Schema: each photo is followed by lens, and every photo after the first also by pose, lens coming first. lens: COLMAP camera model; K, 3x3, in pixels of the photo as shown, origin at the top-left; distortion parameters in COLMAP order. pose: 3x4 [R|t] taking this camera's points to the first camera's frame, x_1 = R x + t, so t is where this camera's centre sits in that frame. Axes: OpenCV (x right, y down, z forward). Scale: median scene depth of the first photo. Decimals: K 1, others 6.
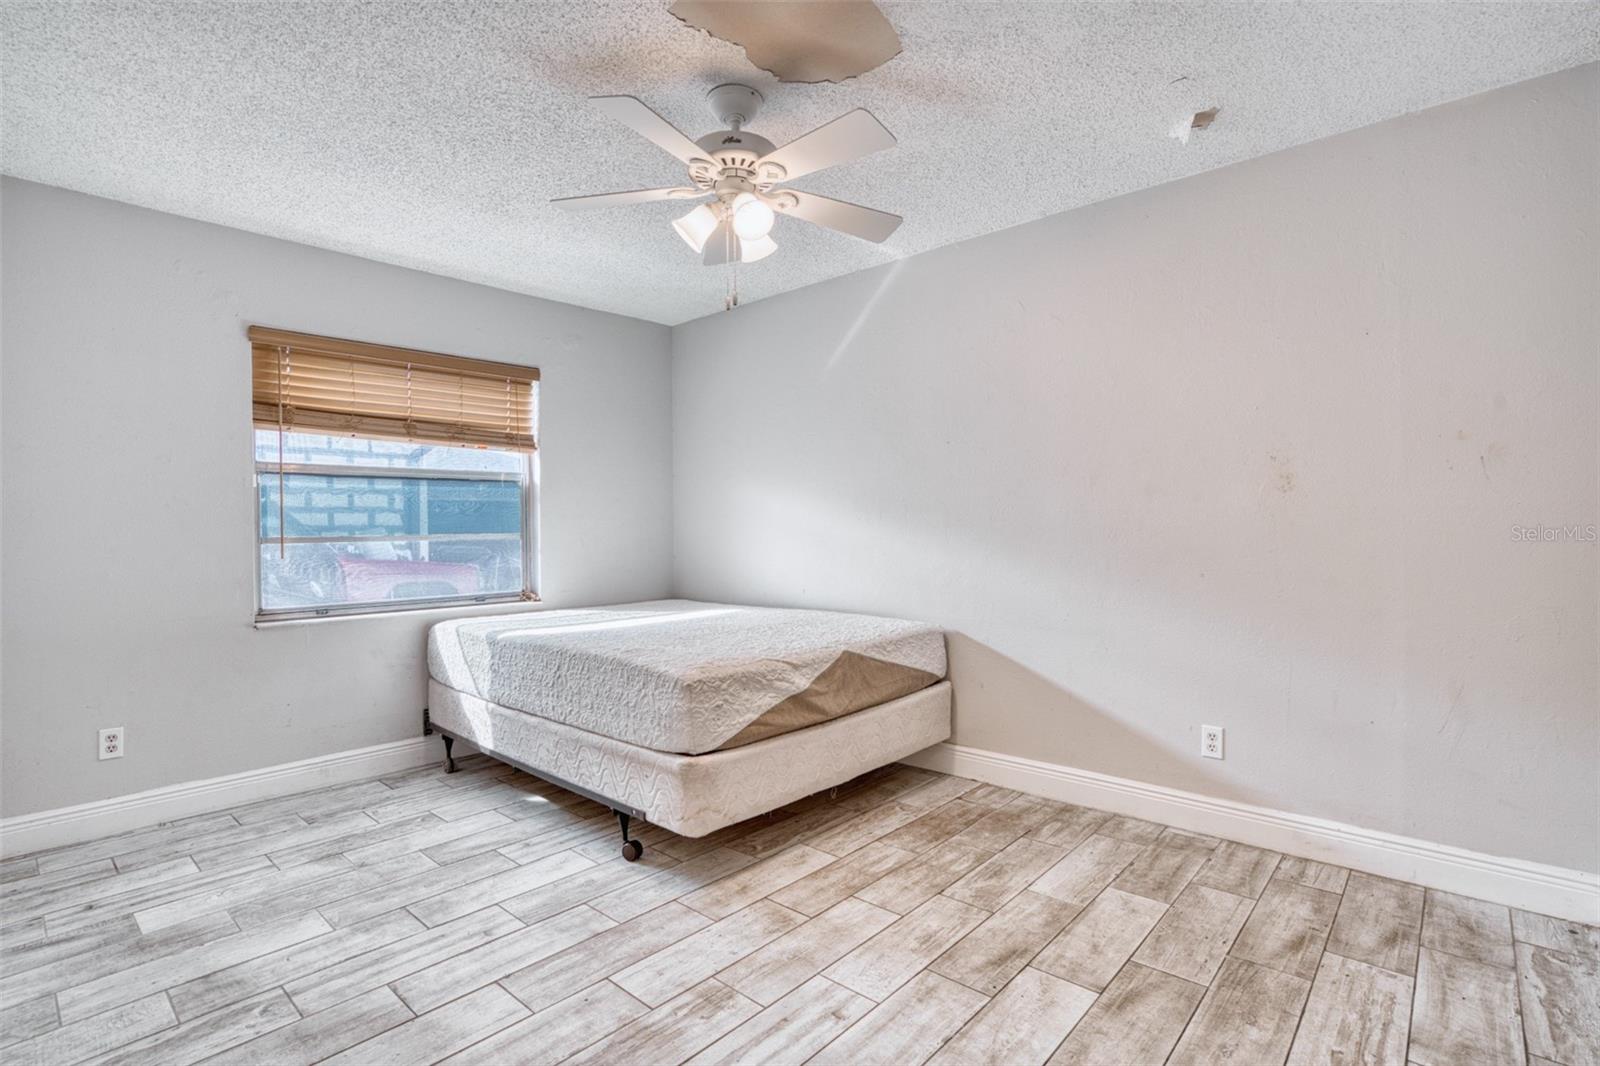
lens RADIAL K [[759.4, 0, 799.5], [0, 759.4, 513.1], [0, 0, 1]] dist [-0.052694, 0.017707]
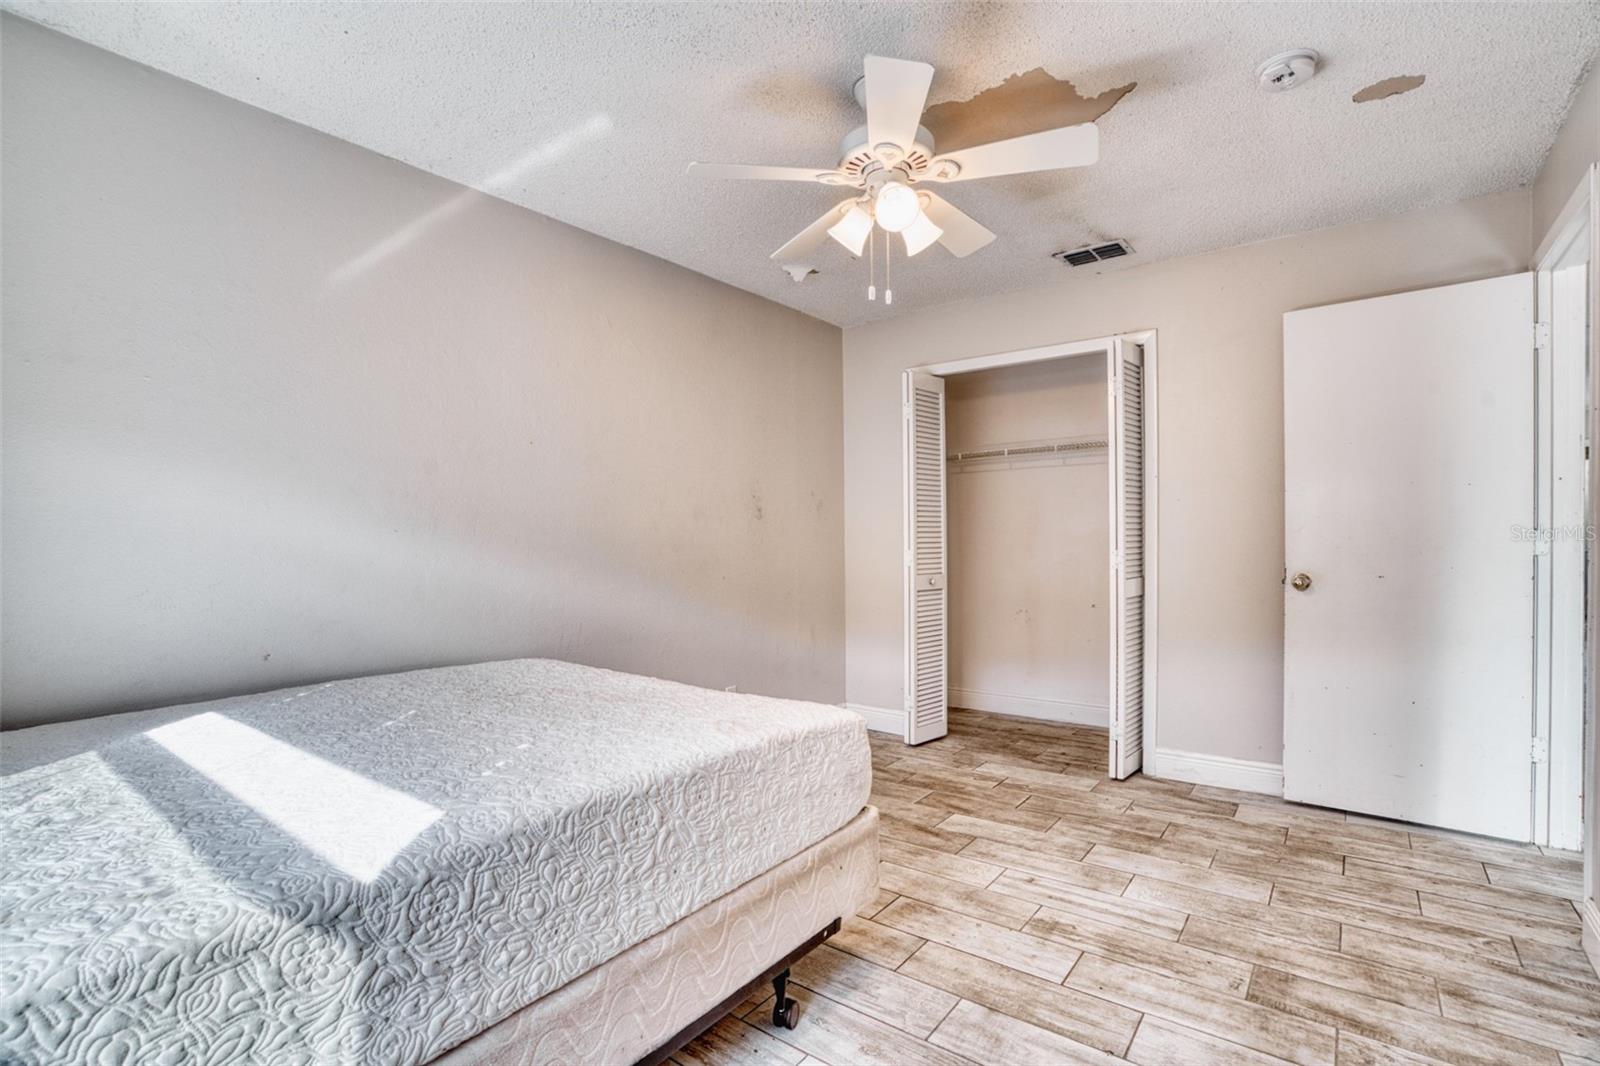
lens RADIAL K [[759.4, 0, 799.5], [0, 759.4, 513.1], [0, 0, 1]] dist [-0.052694, 0.017707]
pose [[-0.093086, 0.043445, 0.994710, -1.208277], [-0.013477, 0.998901, -0.044890, 0.037943], [-0.995567, -0.017585, -0.092398, 1.405586]]
